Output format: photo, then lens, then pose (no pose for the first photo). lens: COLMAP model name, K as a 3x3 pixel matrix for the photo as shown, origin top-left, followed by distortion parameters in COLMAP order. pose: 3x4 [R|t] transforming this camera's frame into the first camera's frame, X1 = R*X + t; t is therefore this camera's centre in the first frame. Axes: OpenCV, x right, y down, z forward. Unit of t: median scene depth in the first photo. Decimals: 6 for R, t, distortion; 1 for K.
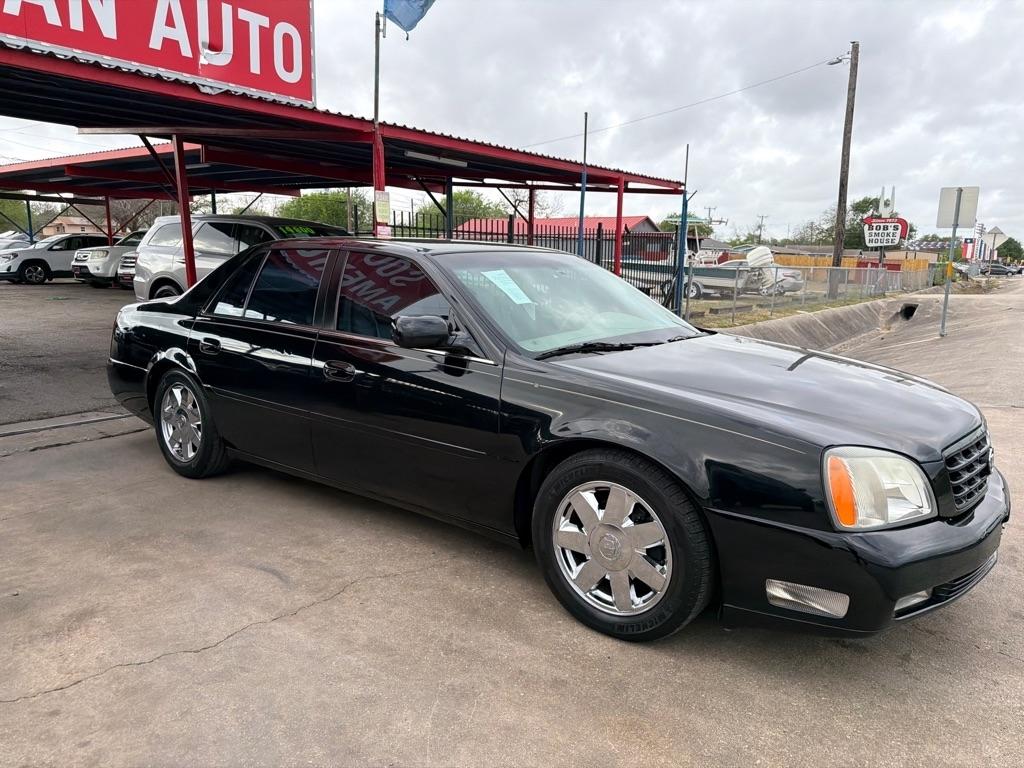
lens RADIAL K [[707.4, 0, 515.5], [0, 707.4, 382.3], [0, 0, 1]] dist [-0.004579, -0.008597]
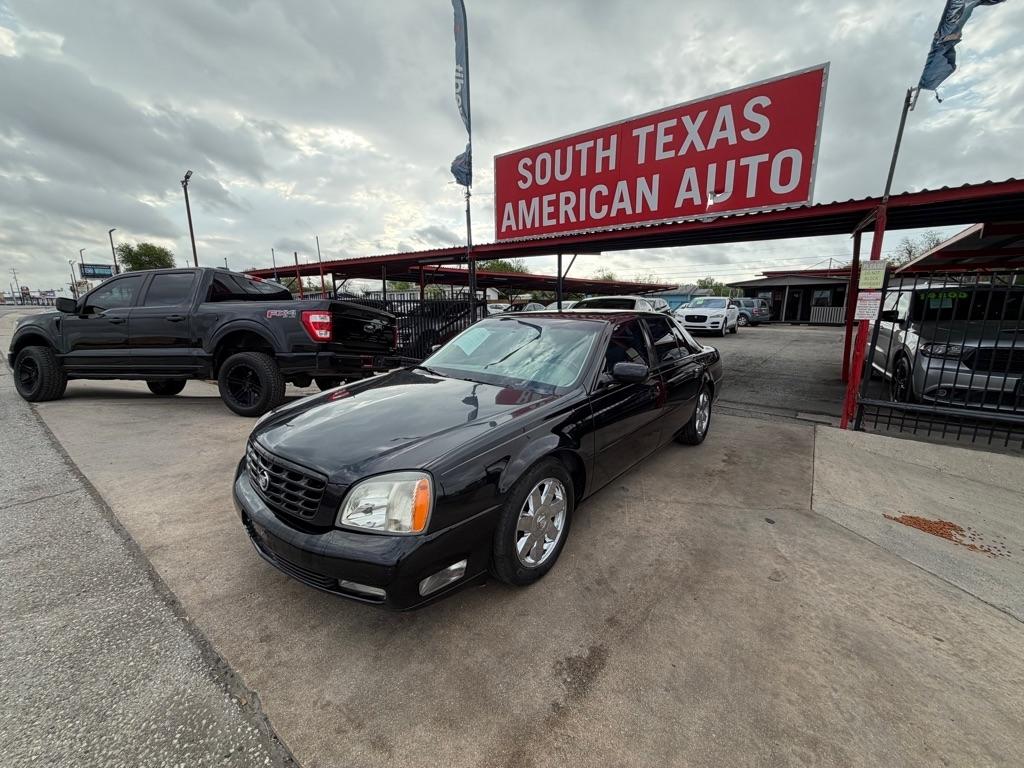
lens RADIAL K [[405.1, 0, 506.1], [0, 405.1, 388.1], [0, 0, 1]] dist [-0.007846, 0.001405]
pose [[-0.011698, 0.157755, -0.987409, 0.563812], [-0.187412, 0.969631, 0.157136, -0.091806], [0.982212, 0.186891, 0.018222, 0.584490]]
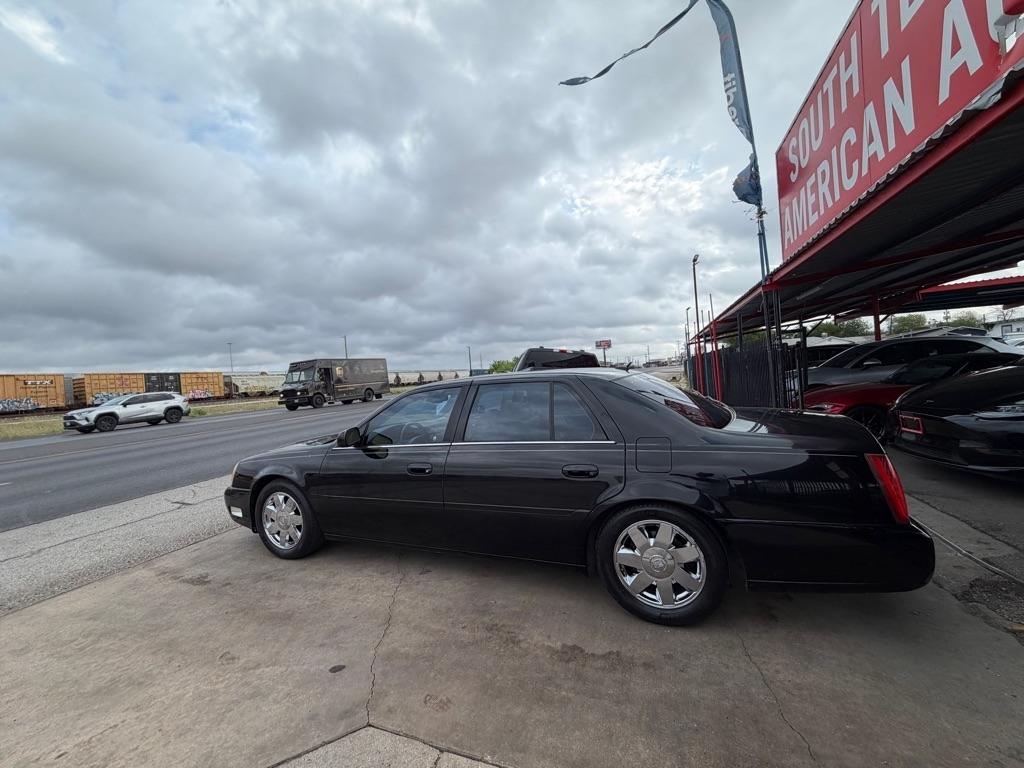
lens RADIAL K [[408.7, 0, 509.3], [0, 408.7, 386.7], [0, 0, 1]] dist [-0.000991, 0.000180]
pose [[-0.960146, 0.030168, -0.277865, 0.065273], [-0.023898, 0.981656, 0.189157, -0.226587], [0.278474, 0.188258, -0.941812, 1.247883]]
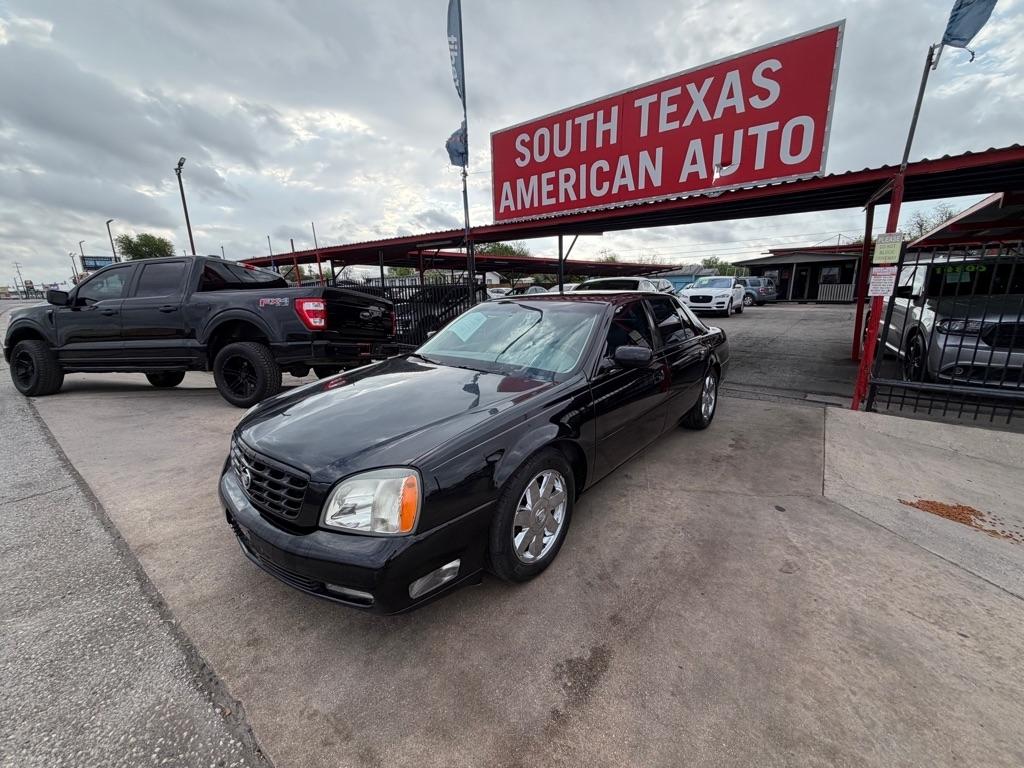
lens RADIAL K [[405.1, 0, 505.7], [0, 405.1, 387.7], [0, 0, 1]] dist [-0.007846, 0.001405]
pose [[-0.018802, 0.193813, -0.980858, 0.542243], [-0.168088, 0.966456, 0.194189, -0.092176], [0.985593, 0.168522, 0.014406, 0.592195]]
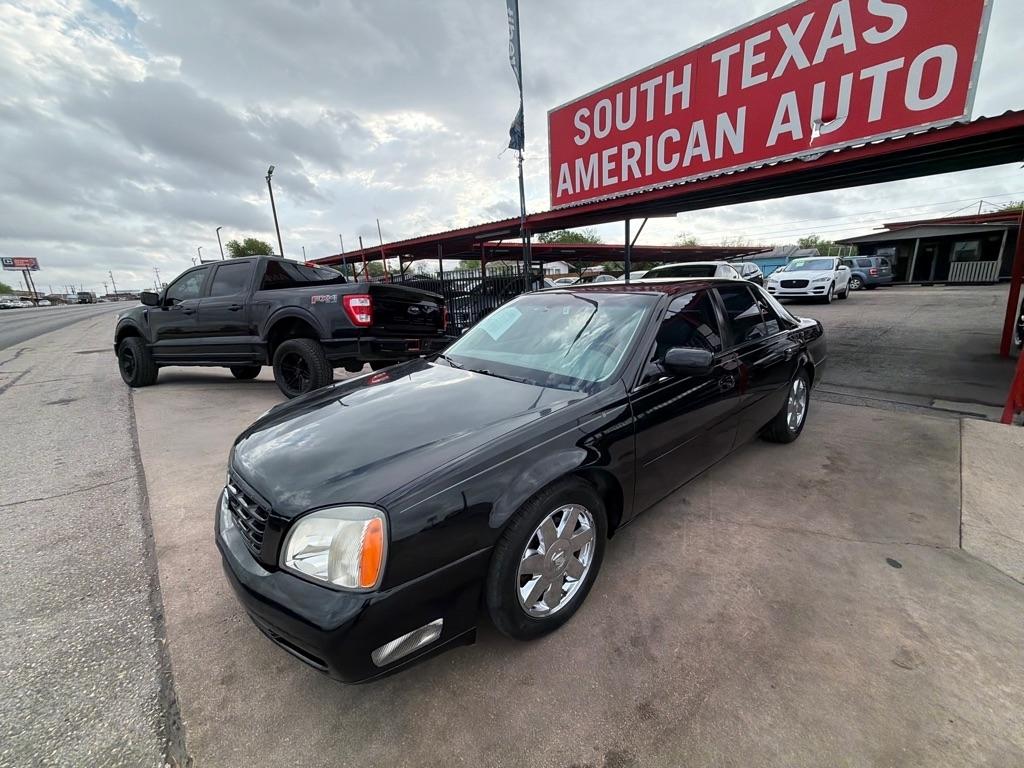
lens RADIAL K [[405.1, 0, 505.1], [0, 405.1, 385.8], [0, 0, 1]] dist [-0.007846, 0.001405]
pose [[-0.187010, 0.209646, -0.959727, 0.474407], [-0.144532, 0.960459, 0.237969, -0.102360], [0.971667, 0.183214, -0.149315, 0.629383]]
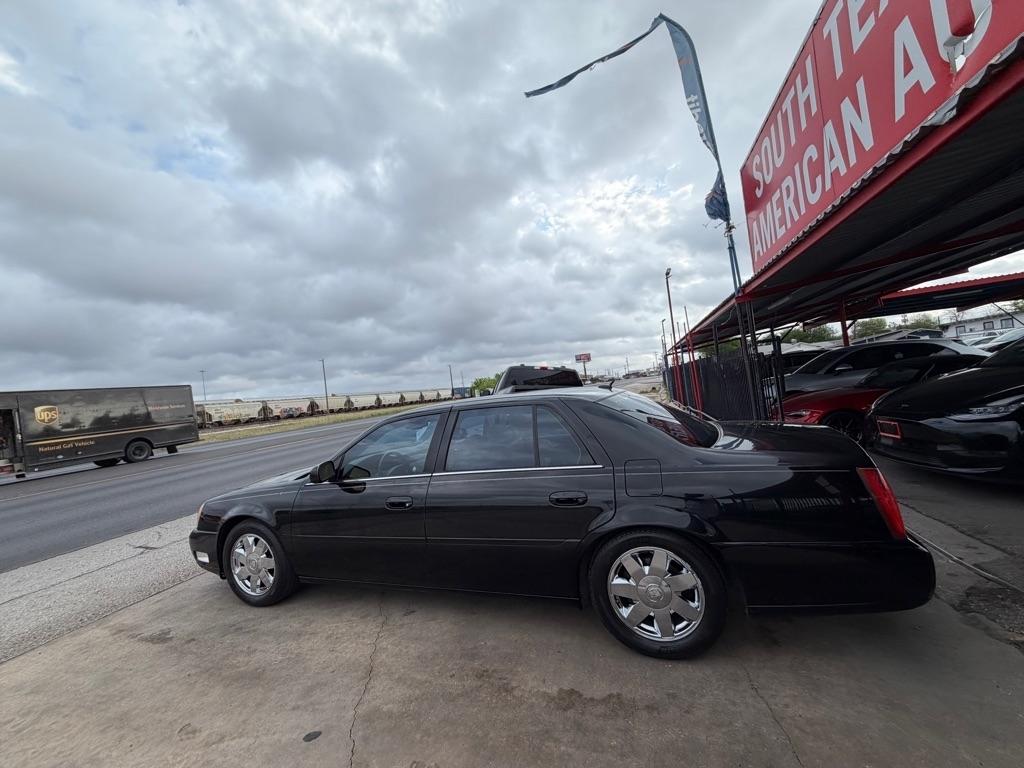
lens RADIAL K [[408.7, 0, 508.9], [0, 408.7, 385.4], [0, 0, 1]] dist [-0.000991, 0.000180]
pose [[-0.945498, 0.056309, -0.320722, 0.059232], [0.009445, 0.989263, 0.145840, -0.232276], [0.325491, 0.134863, -0.935878, 1.230943]]
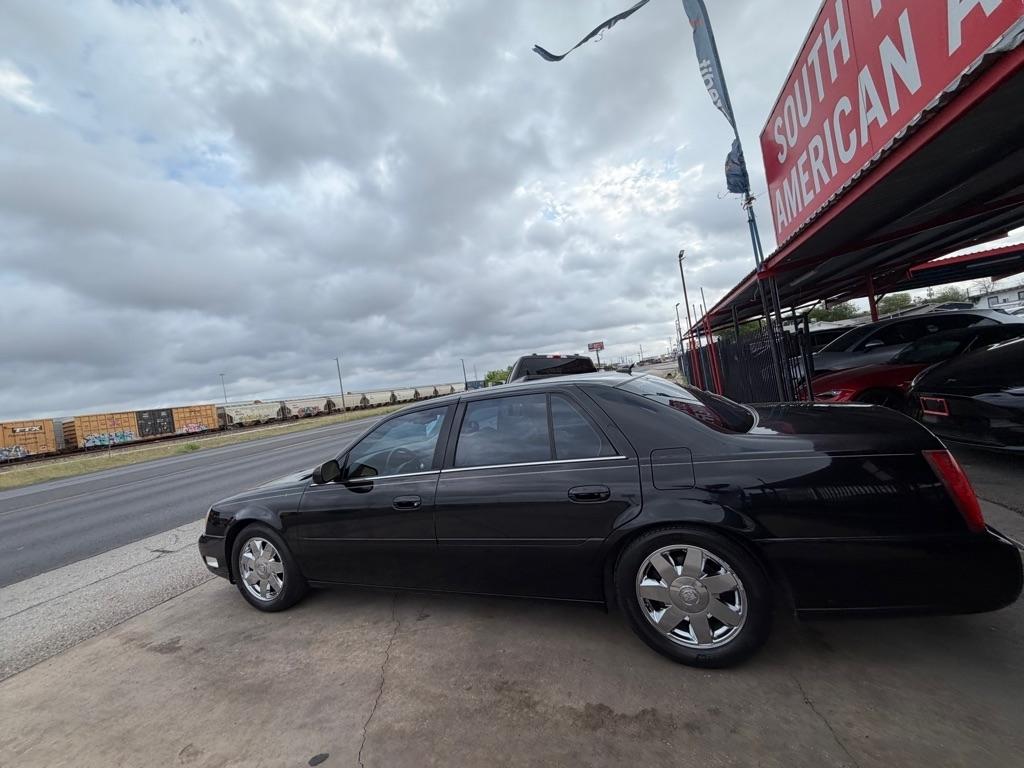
lens RADIAL K [[408.7, 0, 507.7], [0, 408.7, 384.5], [0, 0, 1]] dist [-0.000991, 0.000180]
pose [[-0.953191, 0.096581, -0.286529, 0.046449], [0.051378, 0.985569, 0.161288, -0.222387], [0.297971, 0.139017, -0.944398, 1.200202]]
